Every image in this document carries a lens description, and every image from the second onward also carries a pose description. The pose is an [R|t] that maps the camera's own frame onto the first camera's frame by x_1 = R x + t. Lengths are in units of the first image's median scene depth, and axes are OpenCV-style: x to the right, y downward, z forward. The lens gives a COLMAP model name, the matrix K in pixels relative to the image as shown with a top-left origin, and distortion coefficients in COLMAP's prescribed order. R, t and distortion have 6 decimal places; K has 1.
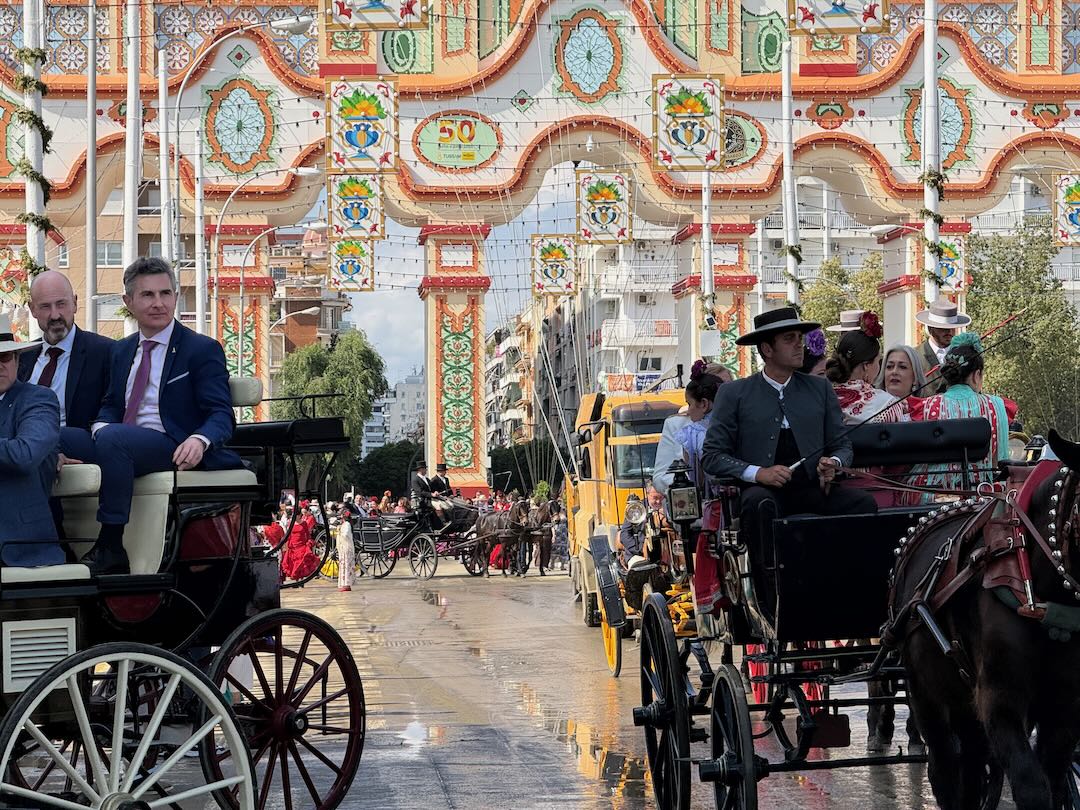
lens RADIAL K [[3772.7, 0, 540.0], [0, 3772.7, 405.0], [0, 0, 1]] dist [0.139198, 5.512879]
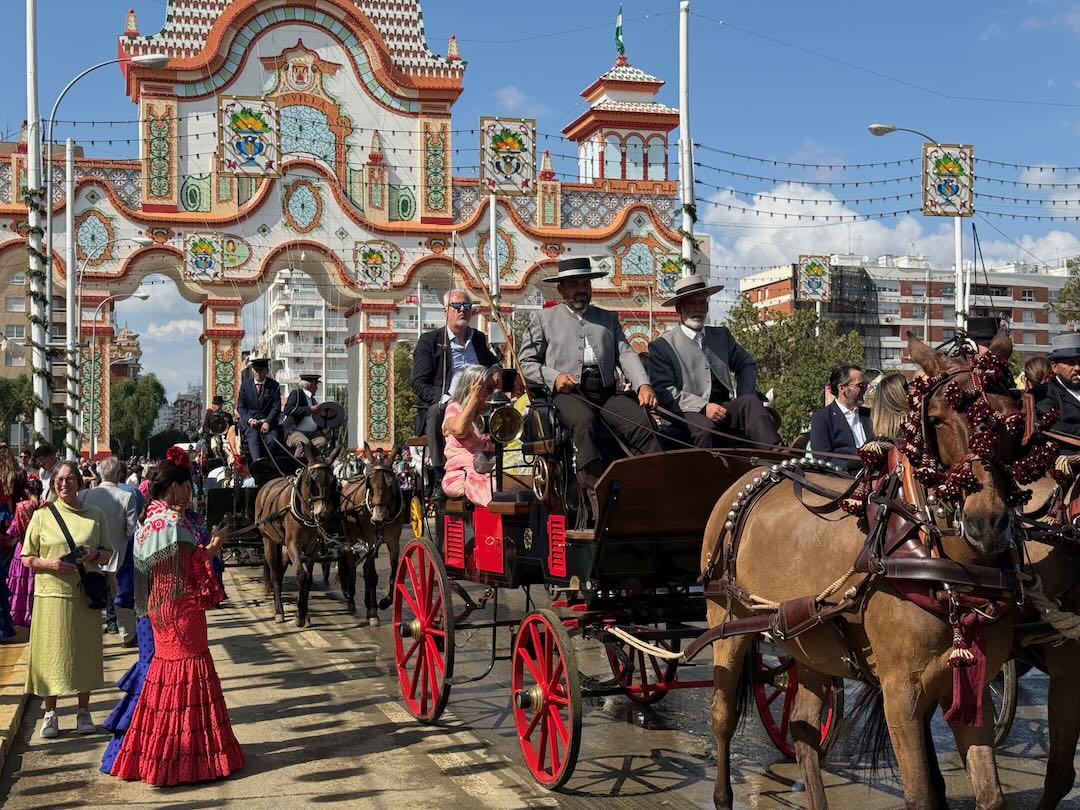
lens RADIAL K [[1494.2, 0, 540.0], [0, 1494.2, 405.0], [0, 0, 1]] dist [0.149179, -0.111985]
pose [[0.977114, 0.009911, 0.212484, -0.027089], [-0.007493, 0.999898, -0.012180, 0.007971], [-0.212583, 0.010309, 0.977089, 0.293386]]
